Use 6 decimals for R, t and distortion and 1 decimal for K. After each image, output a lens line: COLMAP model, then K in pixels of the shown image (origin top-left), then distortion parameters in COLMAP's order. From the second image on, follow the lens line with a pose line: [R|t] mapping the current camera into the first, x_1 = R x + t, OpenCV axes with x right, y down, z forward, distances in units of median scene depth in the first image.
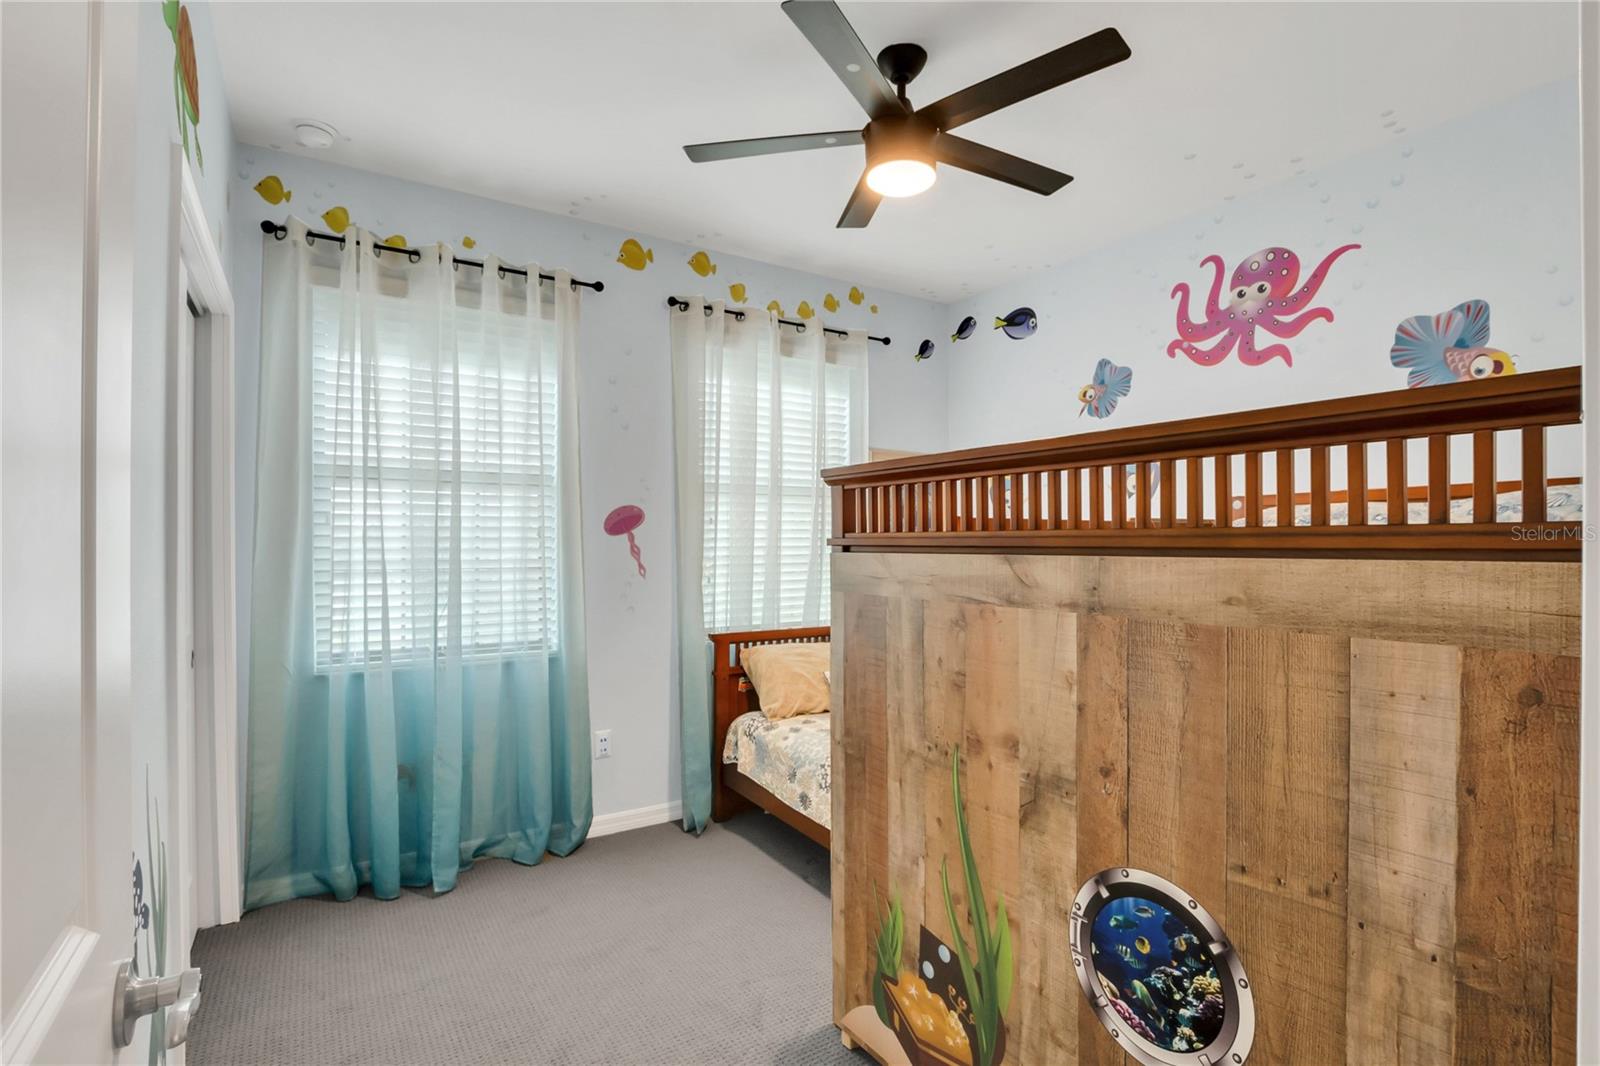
lens RADIAL K [[749.5, 0, 785.7], [0, 749.5, 536.1], [0, 0, 1]] dist [-0.028332, 0.002103]
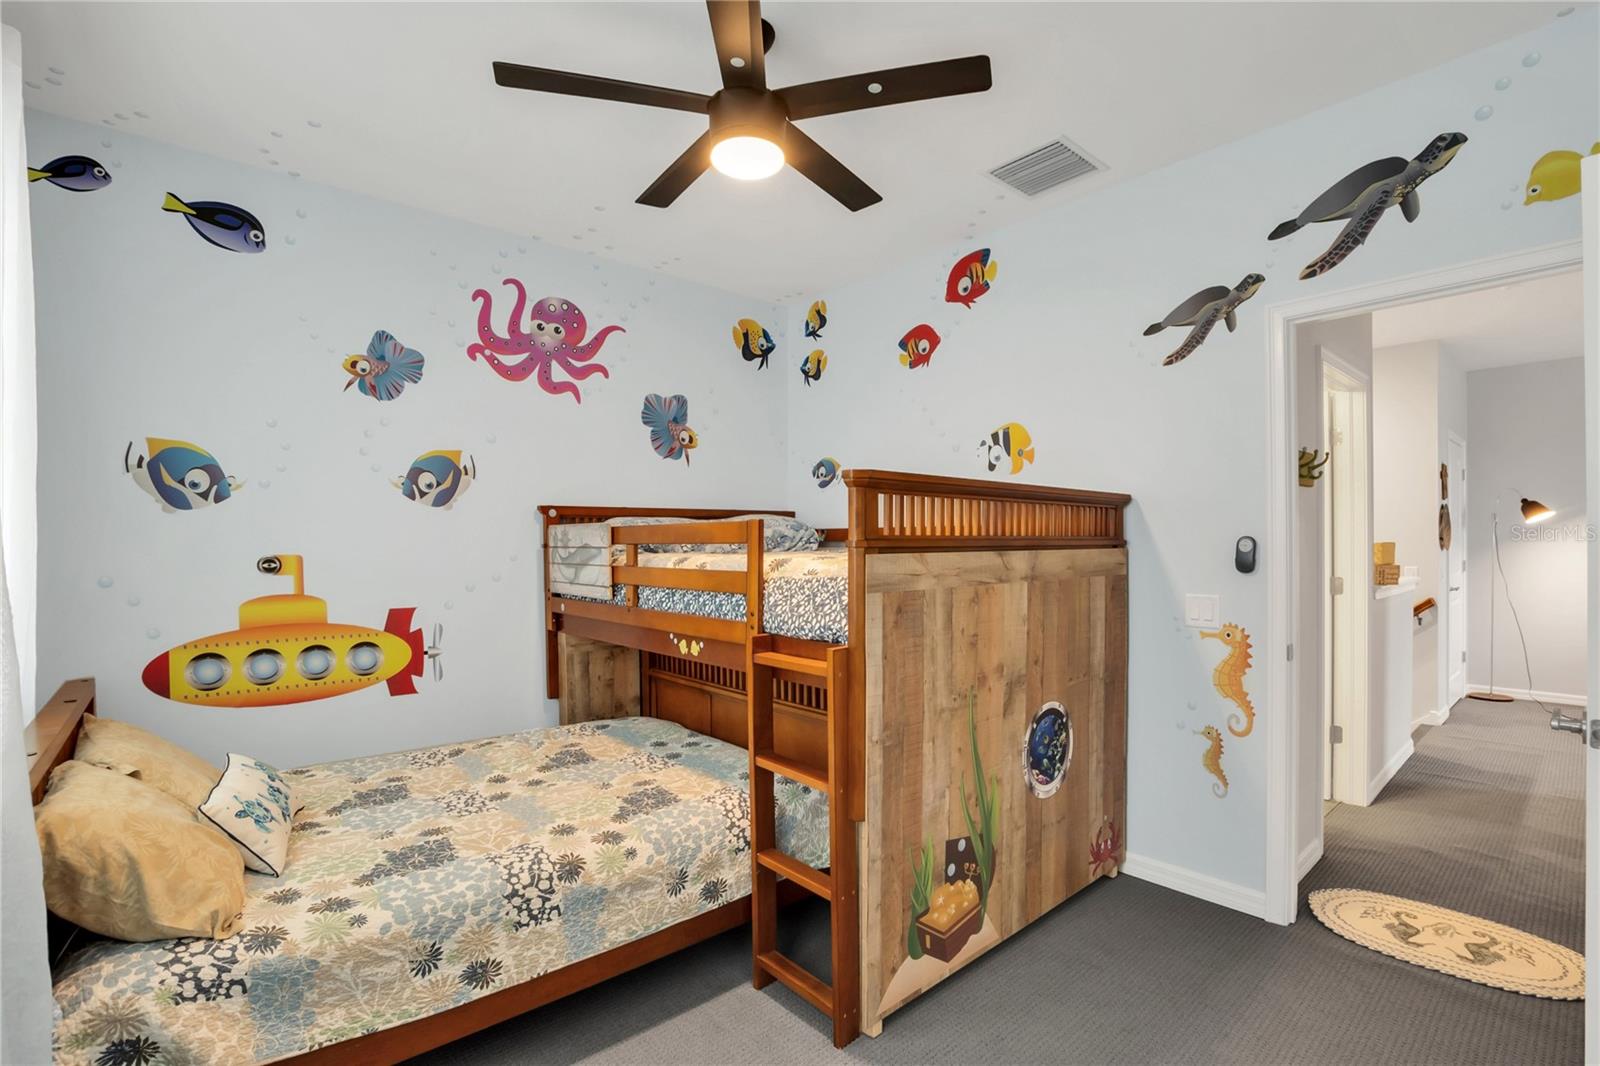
lens RADIAL K [[749.5, 0, 787.2], [0, 749.5, 541.7], [0, 0, 1]] dist [-0.028332, 0.002103]
pose [[-0.155406, 0.003308, 0.987845, -1.054797], [-0.002218, 0.999991, -0.003698, 0.010440], [-0.987848, -0.002766, -0.155397, 1.479855]]
